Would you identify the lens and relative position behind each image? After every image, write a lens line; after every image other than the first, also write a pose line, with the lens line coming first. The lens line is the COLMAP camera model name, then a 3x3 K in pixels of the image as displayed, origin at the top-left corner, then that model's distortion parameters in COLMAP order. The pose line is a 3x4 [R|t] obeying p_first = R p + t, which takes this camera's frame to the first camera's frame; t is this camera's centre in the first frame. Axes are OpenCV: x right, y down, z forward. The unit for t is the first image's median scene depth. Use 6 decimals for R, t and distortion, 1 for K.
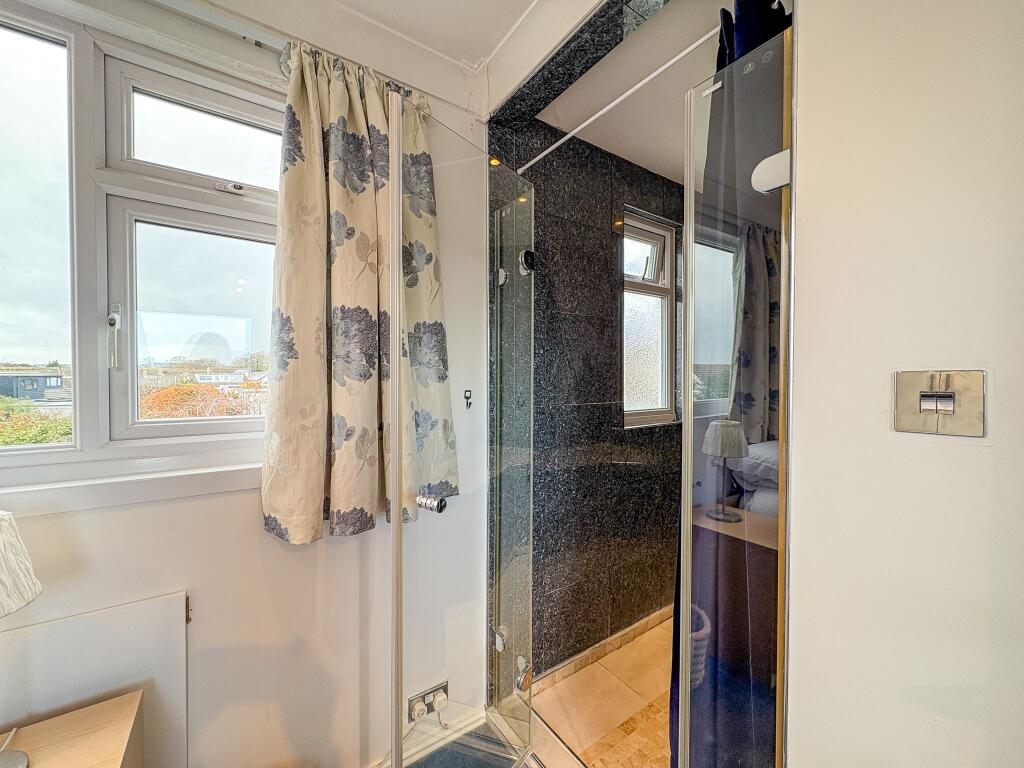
lens RADIAL K [[410.3, 0, 510.8], [0, 410.3, 382.4], [0, 0, 1]] dist [0.002023, 0.000241]
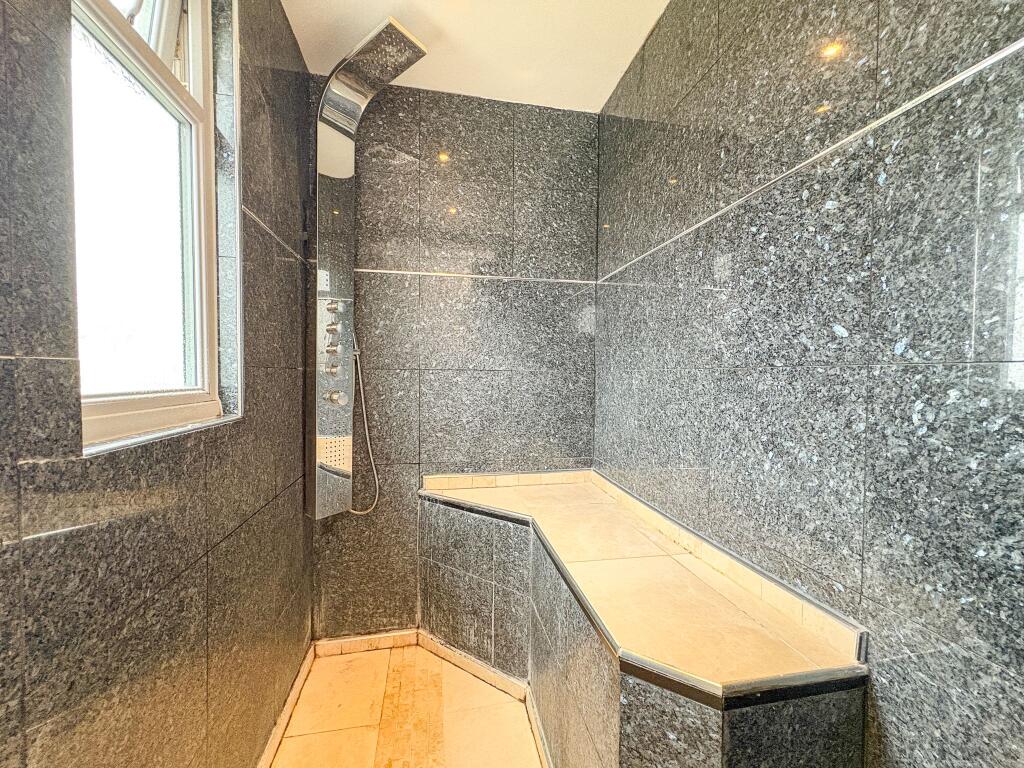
lens RADIAL K [[410.3, 0, 512.6], [0, 410.3, 385.4], [0, 0, 1]] dist [0.002023, 0.000241]
pose [[0.400279, -0.019512, 0.916186, 0.135017], [0.005970, 0.999808, 0.018685, 0.060556], [-0.916374, -0.002010, 0.400318, 0.611278]]
